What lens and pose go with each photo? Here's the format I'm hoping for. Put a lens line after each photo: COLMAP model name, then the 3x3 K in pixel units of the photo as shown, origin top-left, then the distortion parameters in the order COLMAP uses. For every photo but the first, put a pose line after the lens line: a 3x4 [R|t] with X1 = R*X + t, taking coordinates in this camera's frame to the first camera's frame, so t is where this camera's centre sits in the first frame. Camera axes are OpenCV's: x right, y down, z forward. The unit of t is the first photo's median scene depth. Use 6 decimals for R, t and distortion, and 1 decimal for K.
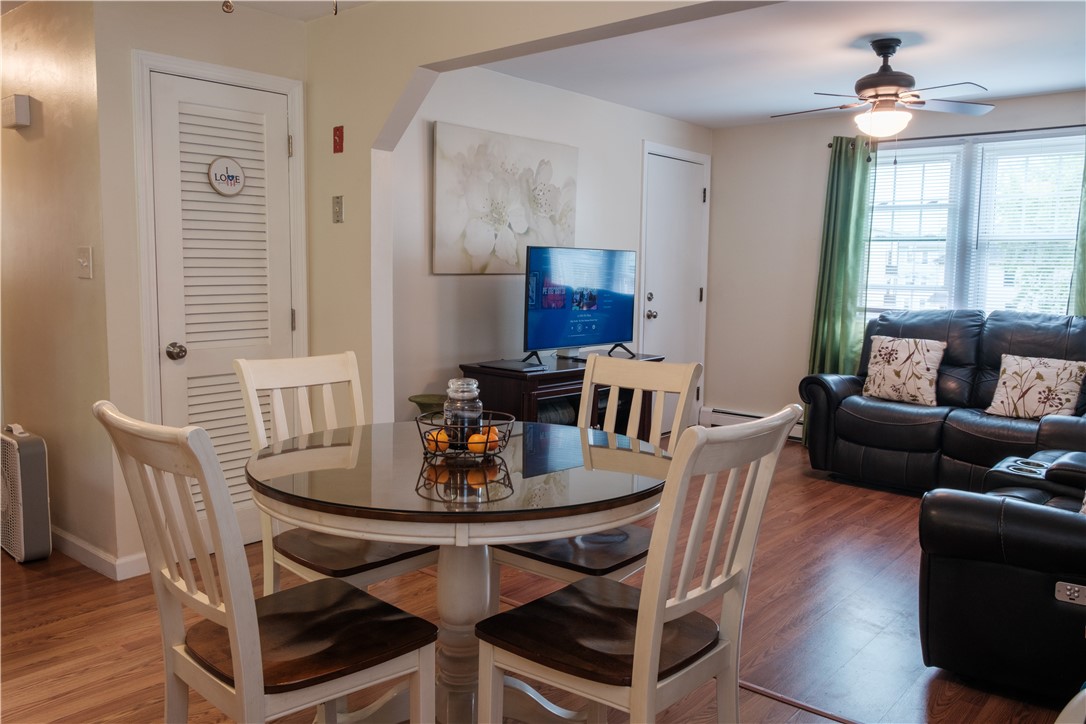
lens RADIAL K [[851.0, 0, 542.4], [0, 851.0, 364.7], [0, 0, 1]] dist [-0.015156, -0.001595]
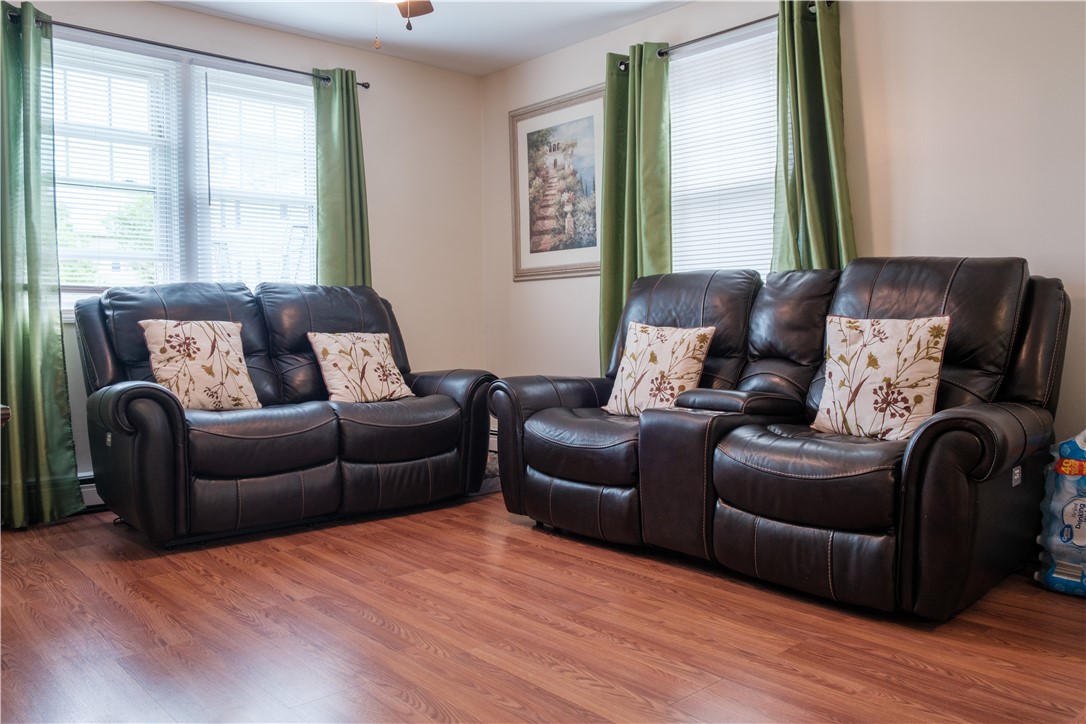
lens RADIAL K [[851.0, 0, 542.5], [0, 851.0, 358.3], [0, 0, 1]] dist [-0.015156, -0.001595]
pose [[0.134180, -0.056919, 0.989321, -0.217583], [0.125406, 0.991298, 0.040024, 0.007004], [-0.982990, 0.118696, 0.140151, 0.645377]]
